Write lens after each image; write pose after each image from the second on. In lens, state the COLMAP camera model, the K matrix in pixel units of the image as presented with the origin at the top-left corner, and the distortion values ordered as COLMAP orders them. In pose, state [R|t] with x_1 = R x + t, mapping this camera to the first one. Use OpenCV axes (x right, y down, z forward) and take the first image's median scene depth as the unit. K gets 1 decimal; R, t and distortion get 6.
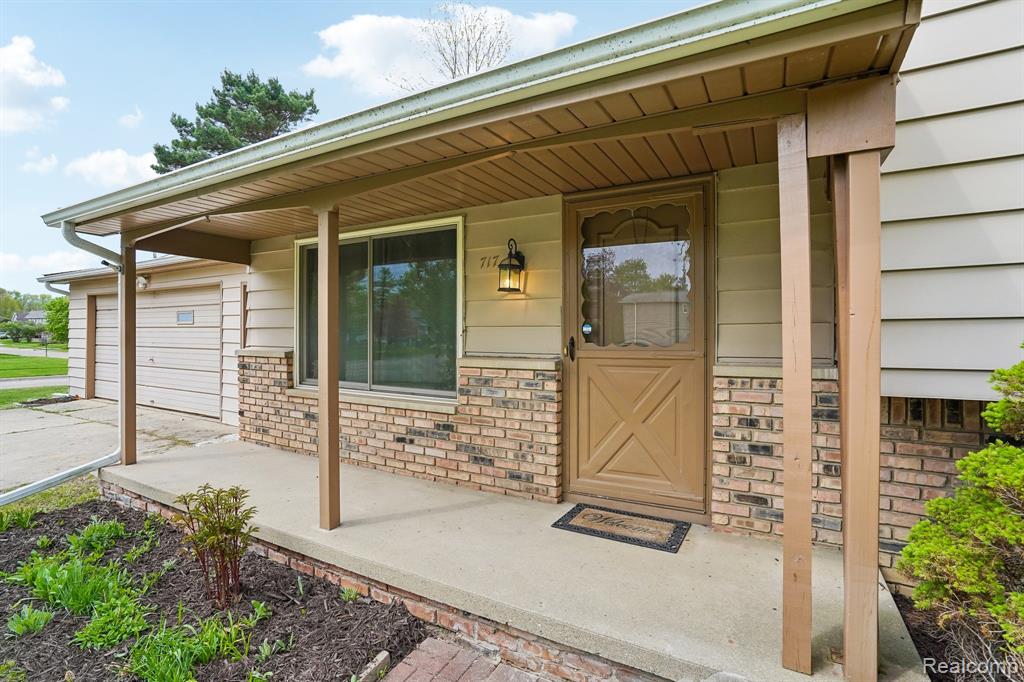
lens RADIAL K [[489.4, 0, 510.5], [0, 489.4, 334.2], [0, 0, 1]] dist [-0.032130, -0.000053]
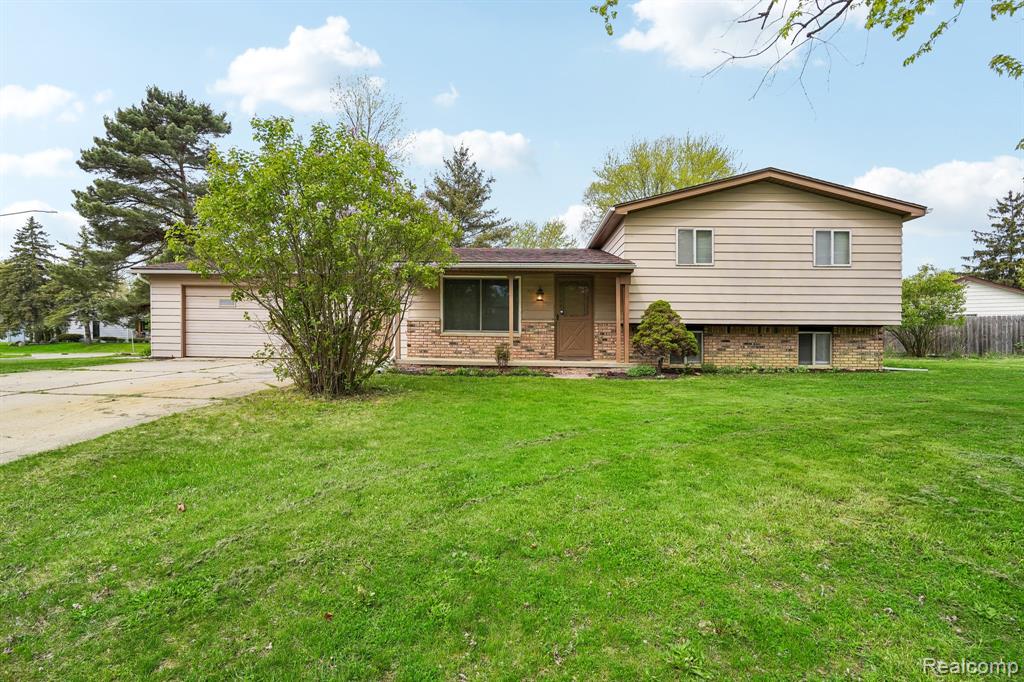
lens RADIAL K [[453.9, 0, 511.4], [0, 453.9, 342.6], [0, 0, 1]] dist [-0.001565, -0.000057]
pose [[0.883224, -0.005129, 0.468923, -0.866970], [-0.005358, 0.999765, 0.021027, 0.074769], [-0.468920, -0.021084, 0.882989, -0.894610]]
